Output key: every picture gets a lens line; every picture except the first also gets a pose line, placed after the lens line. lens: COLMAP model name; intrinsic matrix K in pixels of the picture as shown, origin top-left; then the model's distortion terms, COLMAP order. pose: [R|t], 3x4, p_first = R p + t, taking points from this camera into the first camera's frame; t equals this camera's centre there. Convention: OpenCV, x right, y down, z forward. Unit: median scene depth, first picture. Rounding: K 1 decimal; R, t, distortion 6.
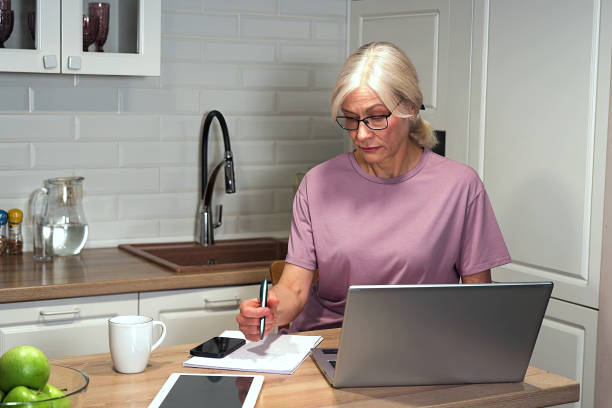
lens RADIAL K [[1475.3, 0, 306.0], [0, 1475.3, 204.0], [0, 0, 1]] dist [0.030606, 0.354764]
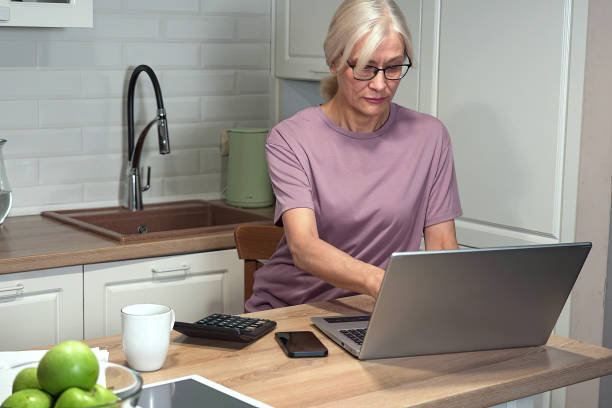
lens RADIAL K [[1475.3, 0, 306.0], [0, 1475.3, 204.0], [0, 0, 1]] dist [0.030606, 0.354764]
pose [[0.990408, -0.022696, 0.136299, -0.090254], [0.018129, 0.999235, 0.034656, -0.006366], [-0.136981, -0.031852, 0.990061, 0.065551]]
